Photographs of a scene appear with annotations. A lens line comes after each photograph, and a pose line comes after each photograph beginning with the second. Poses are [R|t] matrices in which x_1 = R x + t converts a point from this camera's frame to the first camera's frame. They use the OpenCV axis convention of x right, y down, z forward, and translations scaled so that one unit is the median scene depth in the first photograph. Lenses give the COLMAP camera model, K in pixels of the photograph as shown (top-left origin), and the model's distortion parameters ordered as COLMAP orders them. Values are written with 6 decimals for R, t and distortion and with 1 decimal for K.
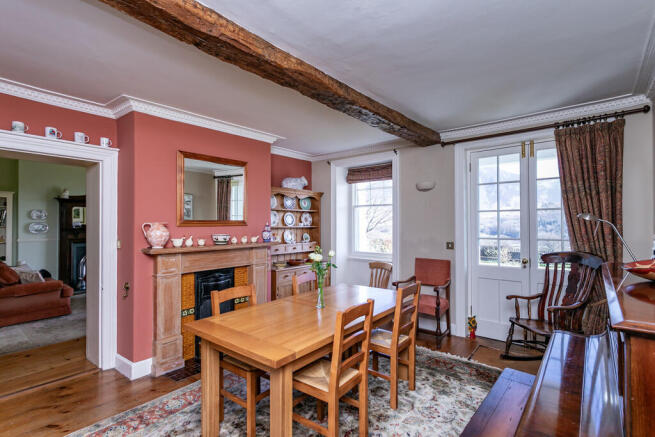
lens RADIAL K [[305.6, 0, 328.0], [0, 305.6, 220.5], [0, 0, 1]] dist [-0.002338, 0.000458]
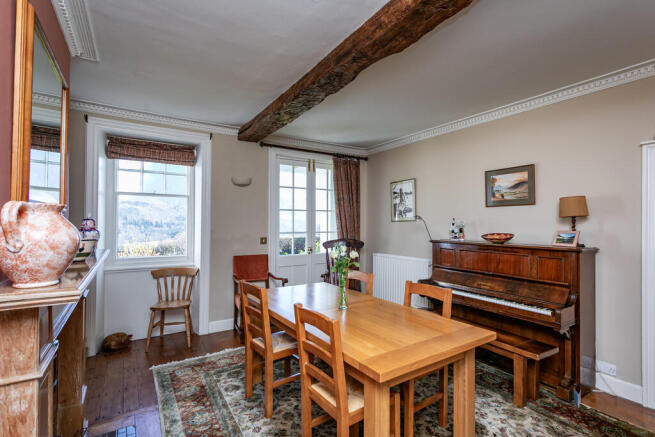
lens RADIAL K [[305.6, 0, 326.9], [0, 305.6, 219.2], [0, 0, 1]] dist [-0.002338, 0.000458]
pose [[0.307129, 0.008820, 0.951627, -0.566742], [-0.019935, 0.999797, -0.002832, 0.005671], [-0.951459, -0.018101, 0.307243, 0.475479]]
